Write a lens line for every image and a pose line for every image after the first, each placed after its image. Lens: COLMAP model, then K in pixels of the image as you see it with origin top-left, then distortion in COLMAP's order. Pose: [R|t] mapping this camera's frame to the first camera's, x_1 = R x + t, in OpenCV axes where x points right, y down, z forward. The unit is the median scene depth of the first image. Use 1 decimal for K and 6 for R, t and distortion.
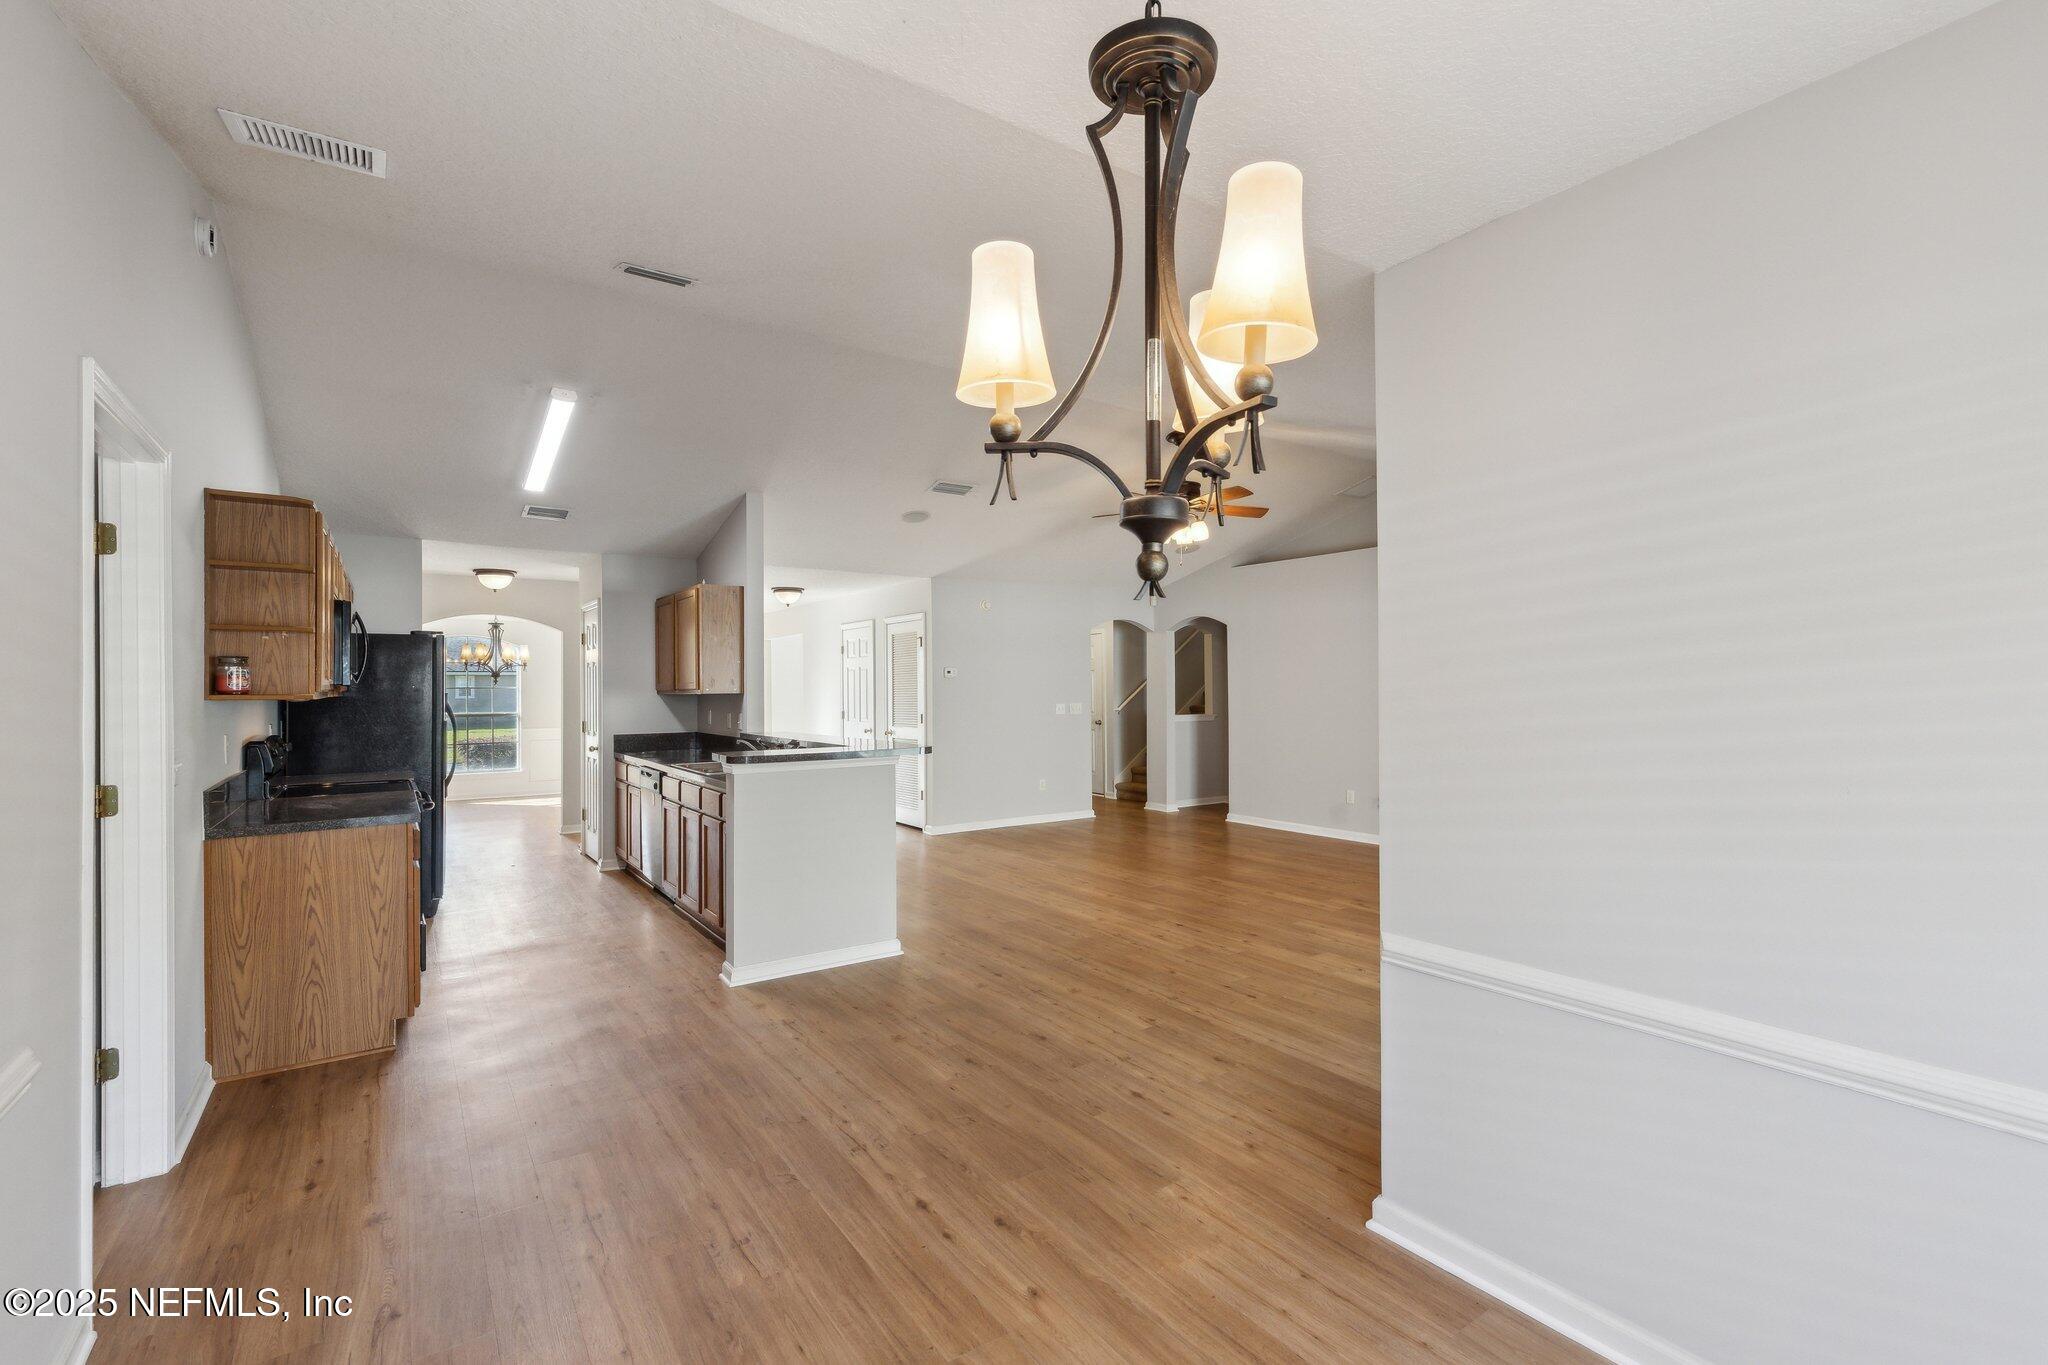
lens RADIAL K [[929.5, 0, 1041.5], [0, 929.5, 683.3], [0, 0, 1]] dist [-0.001090, 0.002020]
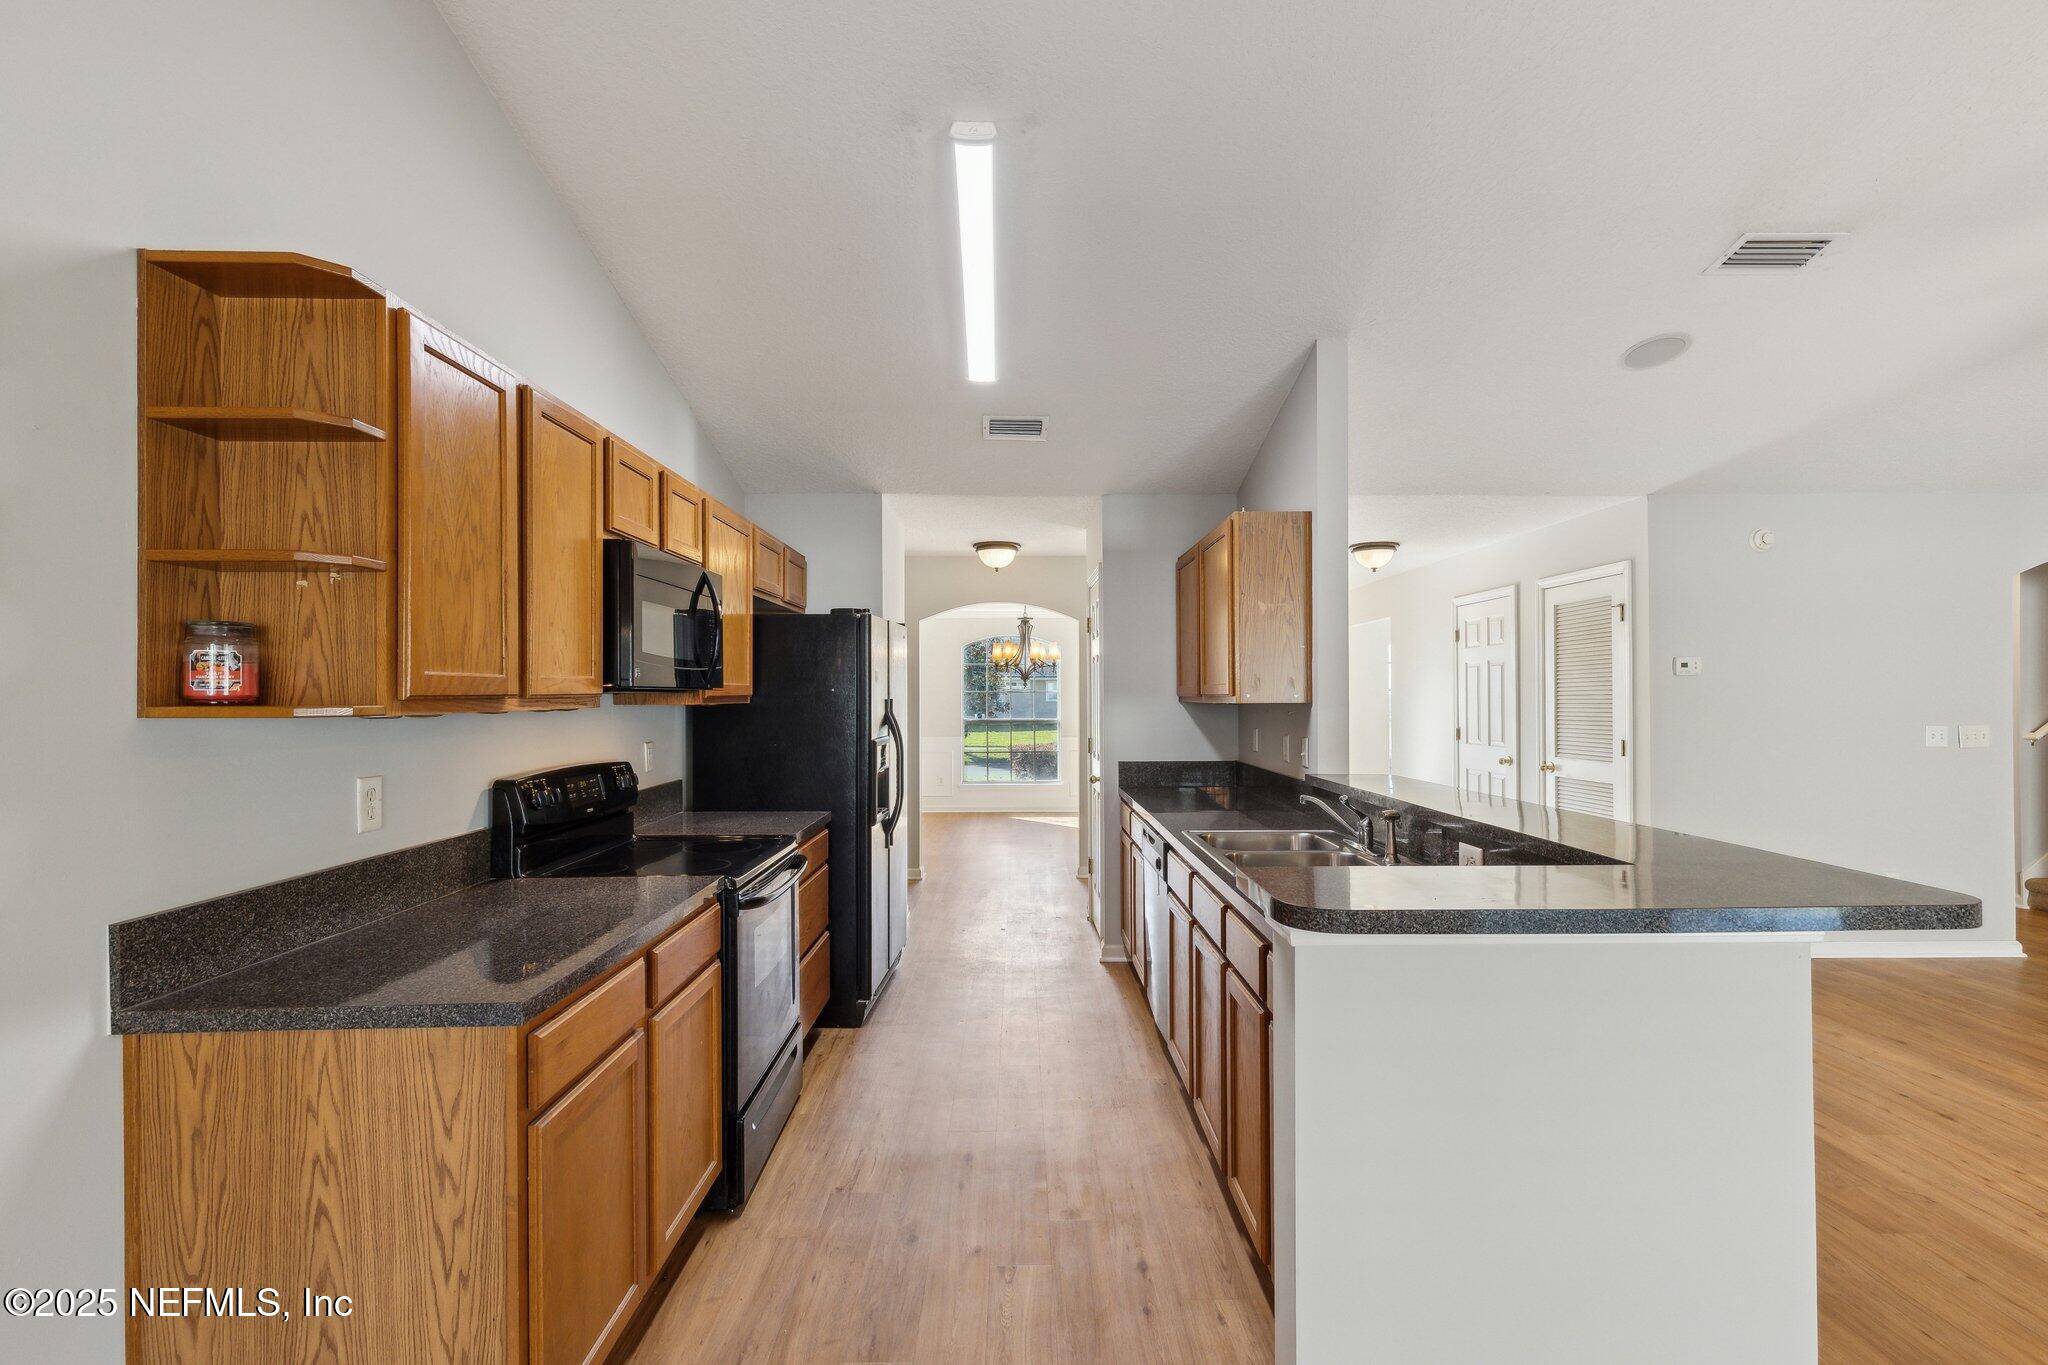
lens RADIAL K [[929.5, 0, 1016.1], [0, 929.5, 684.2], [0, 0, 1]] dist [-0.001090, 0.002020]
pose [[0.819509, -0.001824, -0.573064, -0.147106], [-0.000311, 0.999993, -0.003628, 0.001517], [0.573067, 0.003151, 0.819503, 0.443705]]
